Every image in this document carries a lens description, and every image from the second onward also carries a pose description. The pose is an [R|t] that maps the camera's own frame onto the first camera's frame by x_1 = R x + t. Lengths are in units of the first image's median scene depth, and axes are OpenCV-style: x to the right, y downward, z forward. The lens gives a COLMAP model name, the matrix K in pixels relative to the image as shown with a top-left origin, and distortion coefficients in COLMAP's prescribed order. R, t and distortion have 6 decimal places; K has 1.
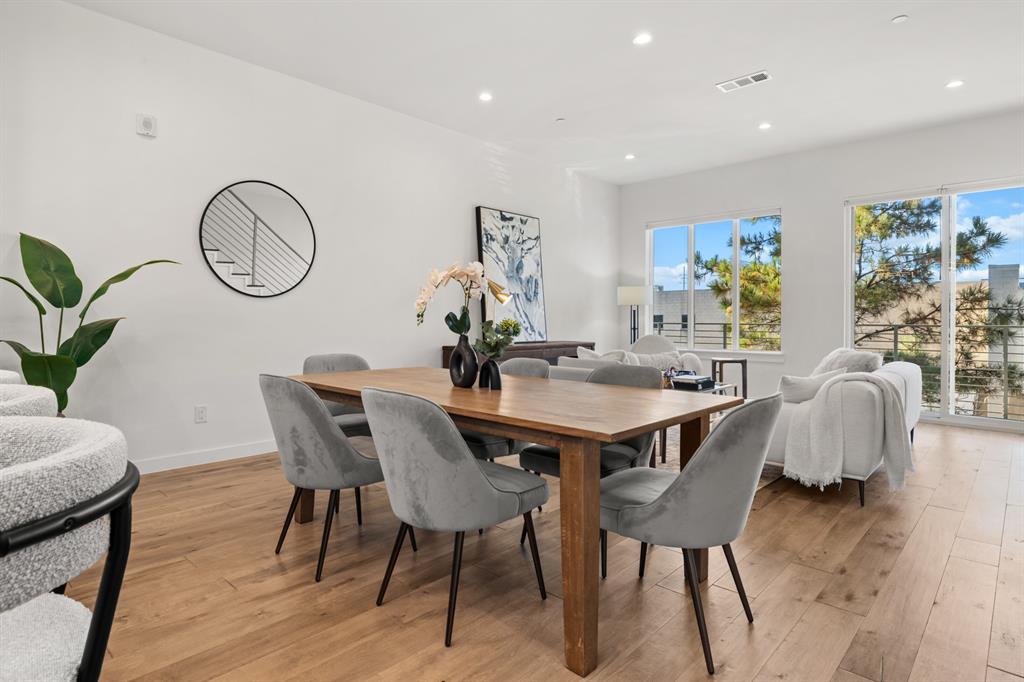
lens RADIAL K [[550.2, 0, 515.0], [0, 550.2, 310.3], [0, 0, 1]] dist [0.000364, 0.016459]
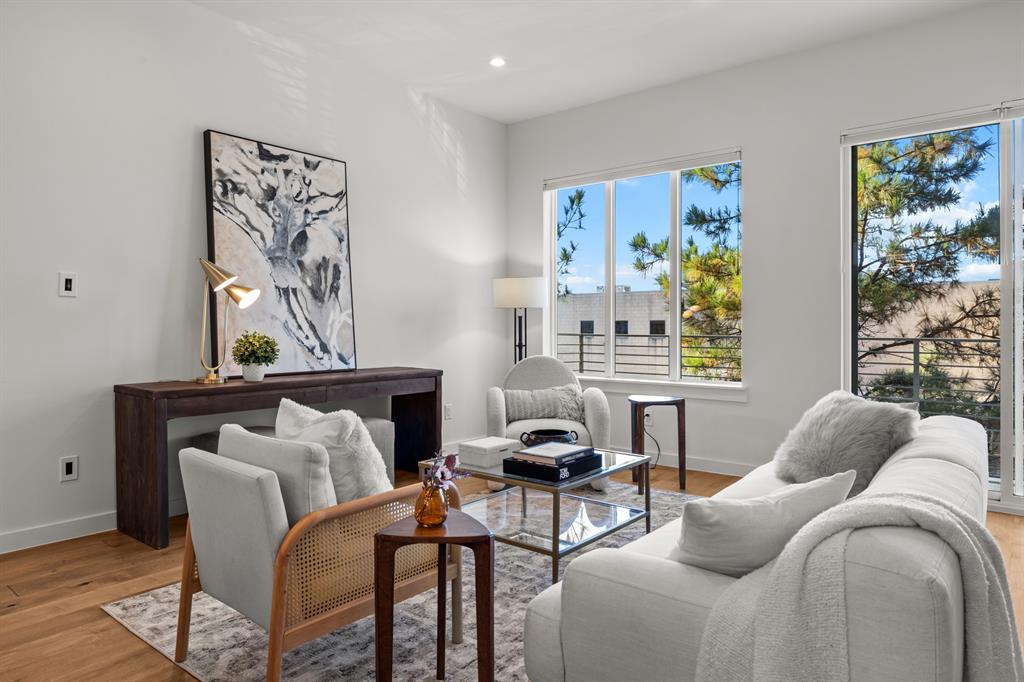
lens RADIAL K [[638.8, 0, 506.9], [0, 638.8, 319.1], [0, 0, 1]] dist [-0.002811, 0.000609]
pose [[0.998135, -0.000698, 0.061041, 0.177176], [0.000264, 0.999975, 0.007119, -0.002490], [-0.061044, -0.007089, 0.998110, 0.305371]]
